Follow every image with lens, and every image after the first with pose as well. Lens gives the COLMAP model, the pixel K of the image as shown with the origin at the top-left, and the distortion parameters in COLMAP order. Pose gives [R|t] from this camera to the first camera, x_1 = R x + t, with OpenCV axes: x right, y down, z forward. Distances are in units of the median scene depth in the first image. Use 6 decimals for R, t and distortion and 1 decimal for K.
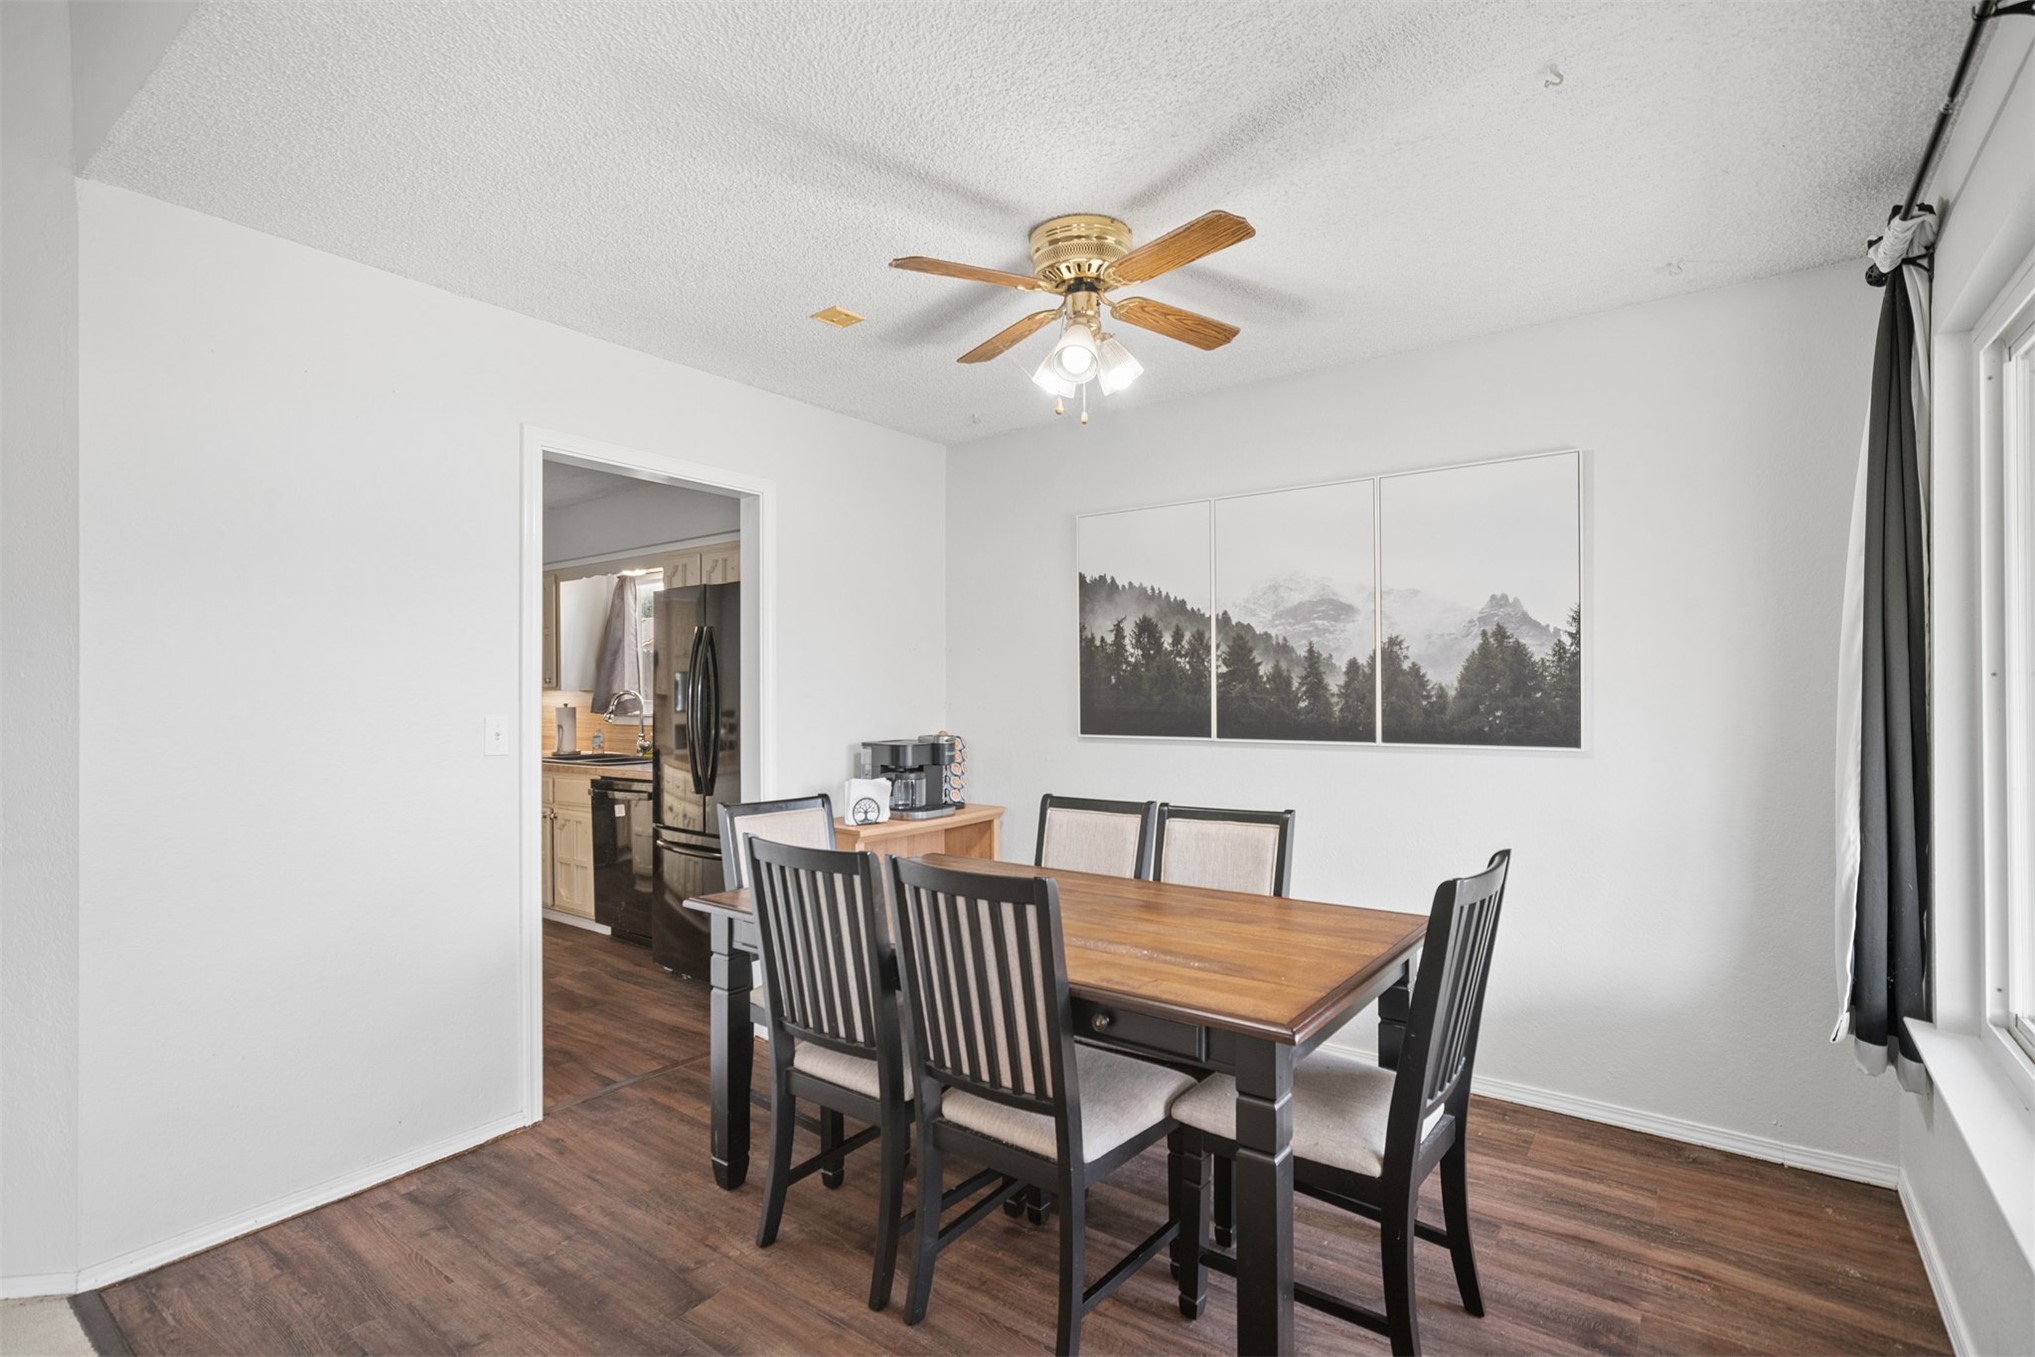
lens RADIAL K [[960.1, 0, 1022.0], [0, 960.1, 682.9], [0, 0, 1]] dist [-0.002770, 0.005458]
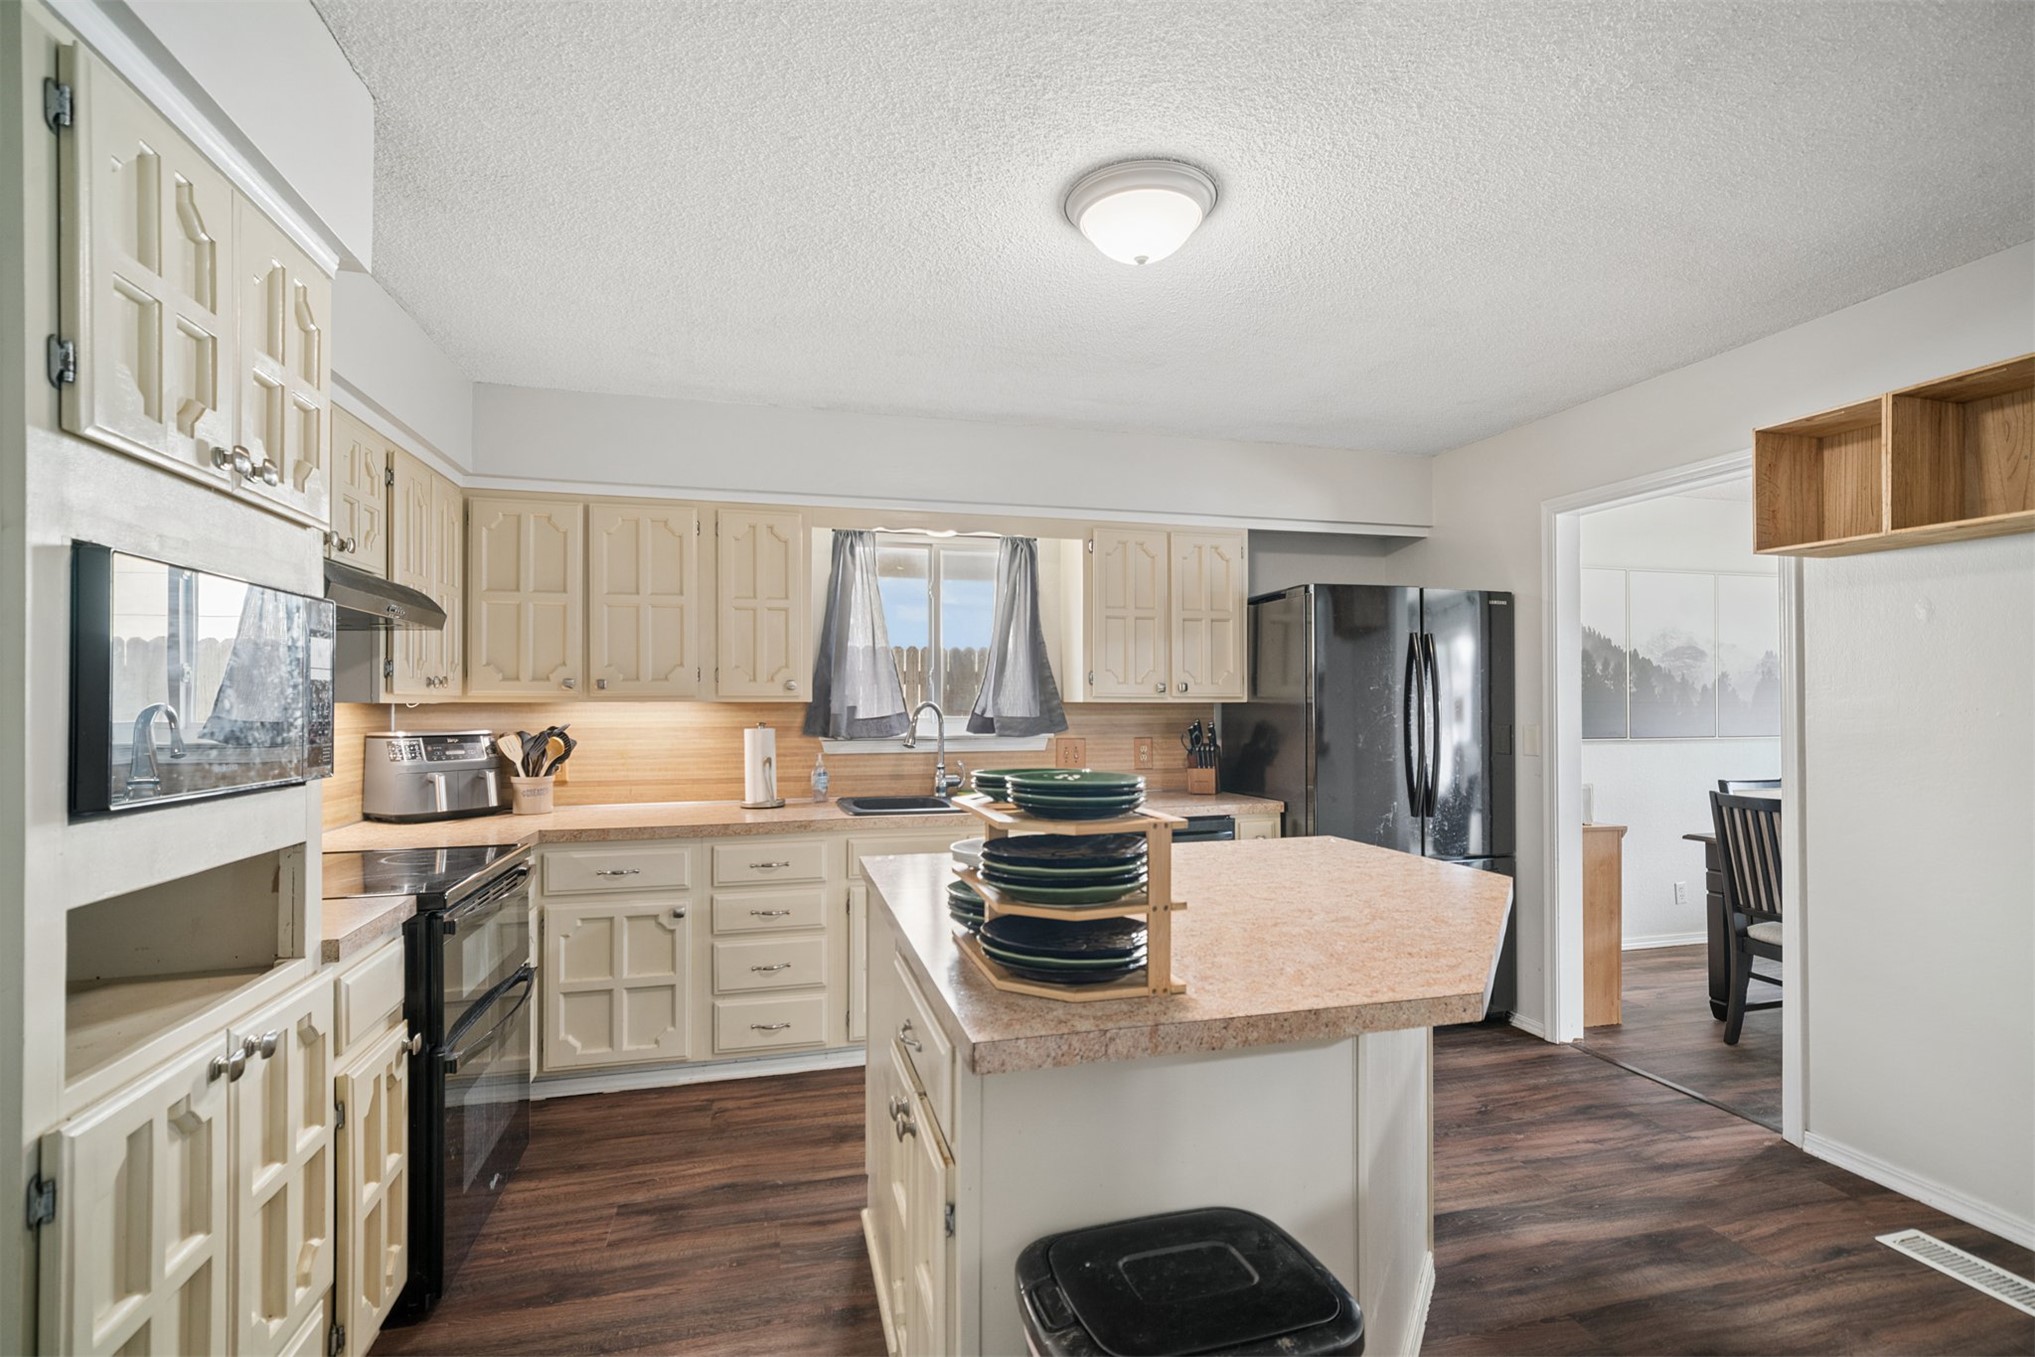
lens RADIAL K [[960.1, 0, 1024.8], [0, 960.1, 682.0], [0, 0, 1]] dist [-0.002770, 0.005458]
pose [[0.615198, 0.016776, 0.788194, -1.572723], [-0.009284, 0.999858, -0.014035, 0.003106], [-0.788318, 0.001317, 0.615267, 0.892453]]
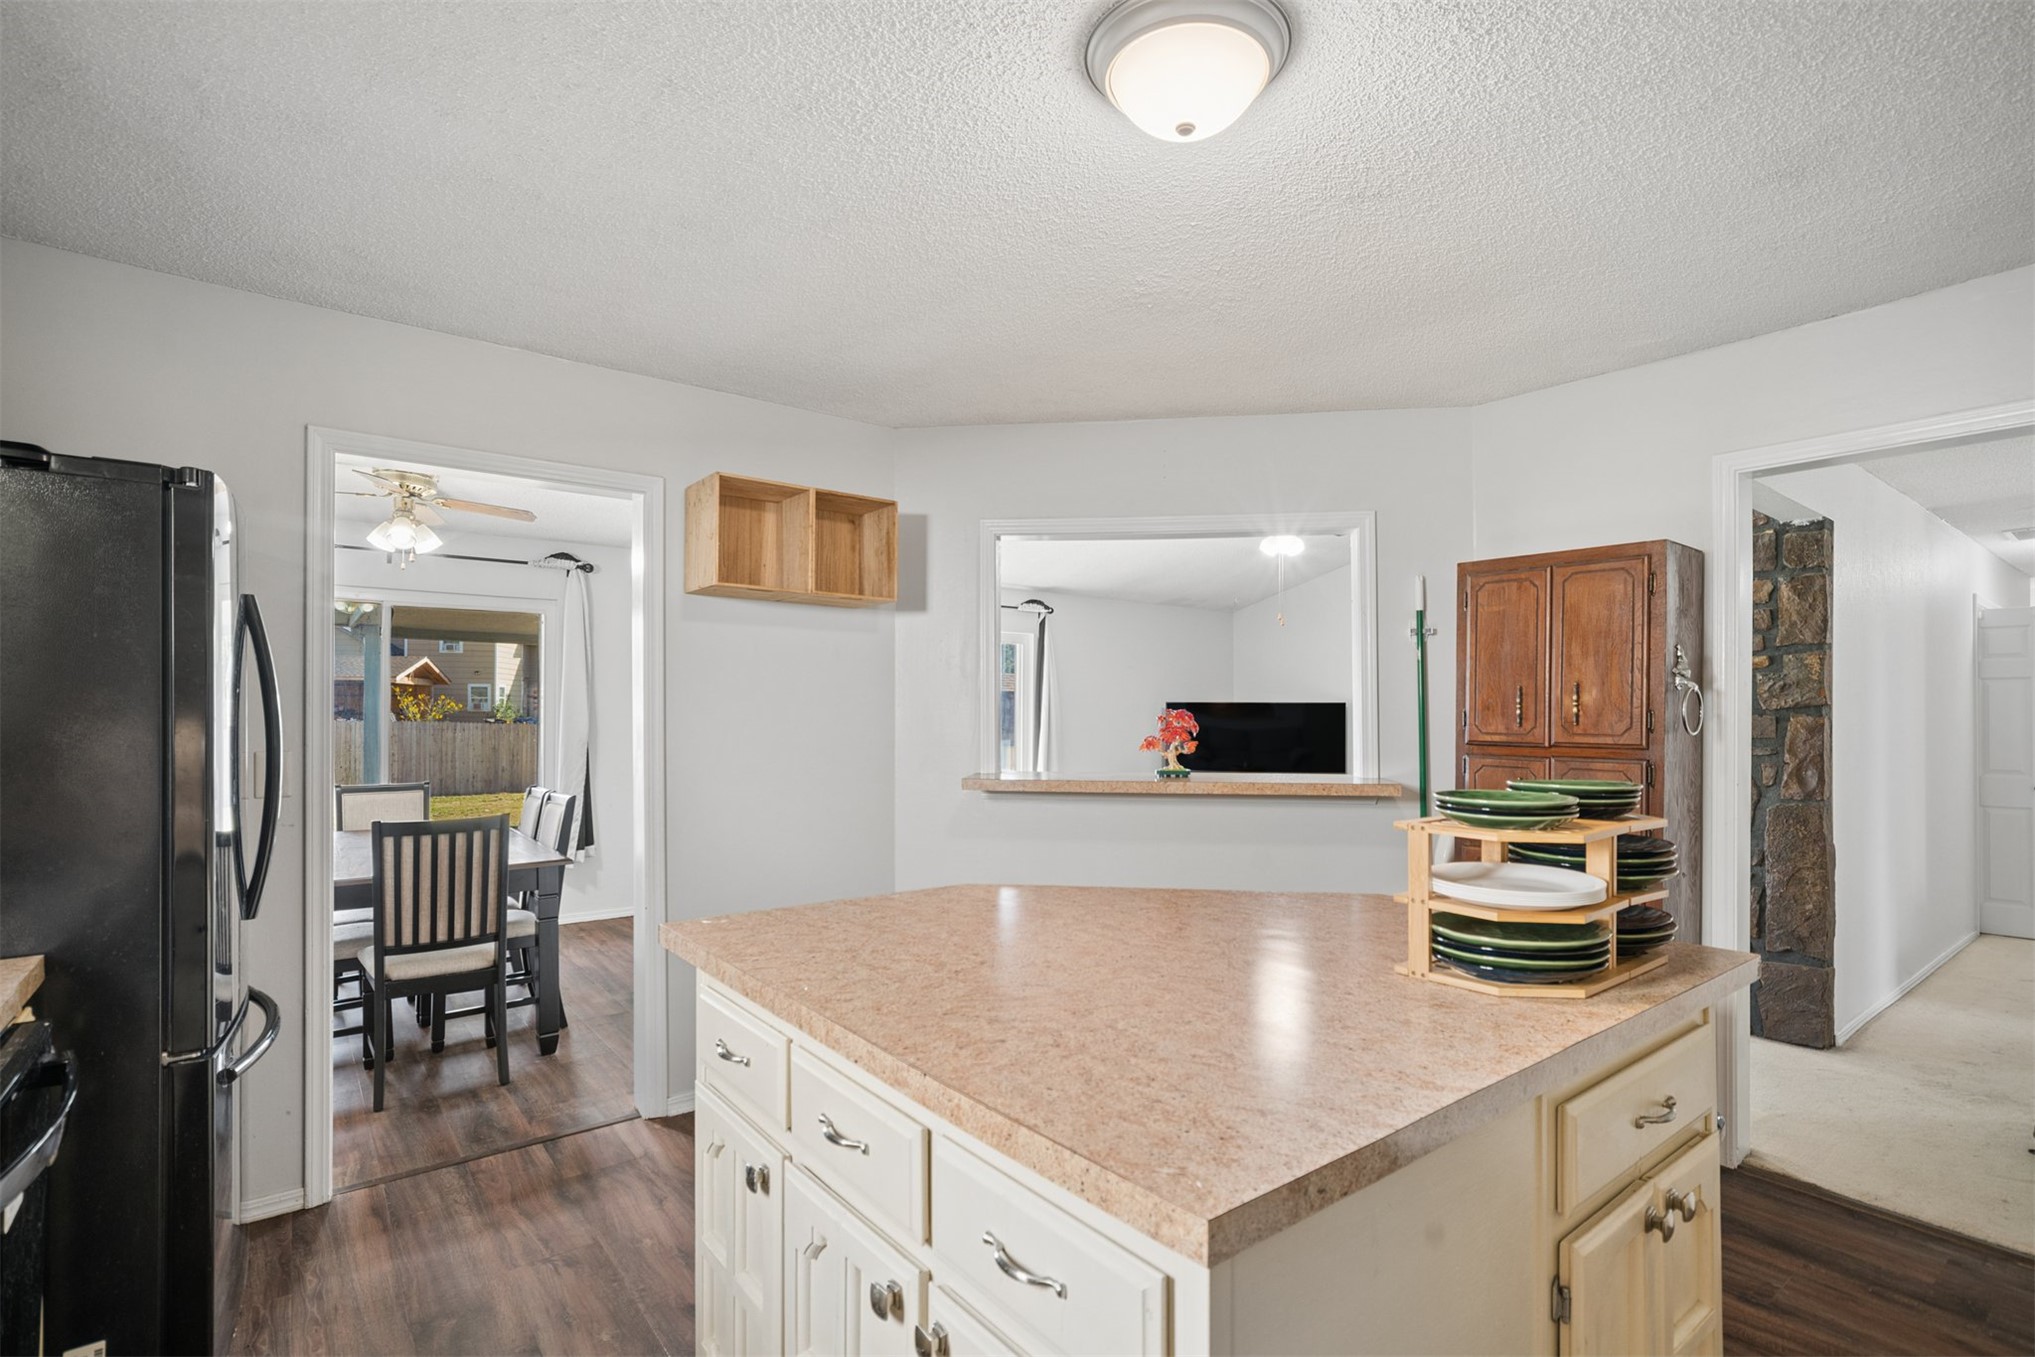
lens RADIAL K [[960.1, 0, 1023.8], [0, 960.1, 713.8], [0, 0, 1]] dist [-0.002770, 0.005458]
pose [[-0.963930, 0.001047, 0.266156, -1.073028], [-0.001060, 0.999969, -0.007772, 0.005485], [-0.266156, -0.007774, -0.963899, 1.701902]]
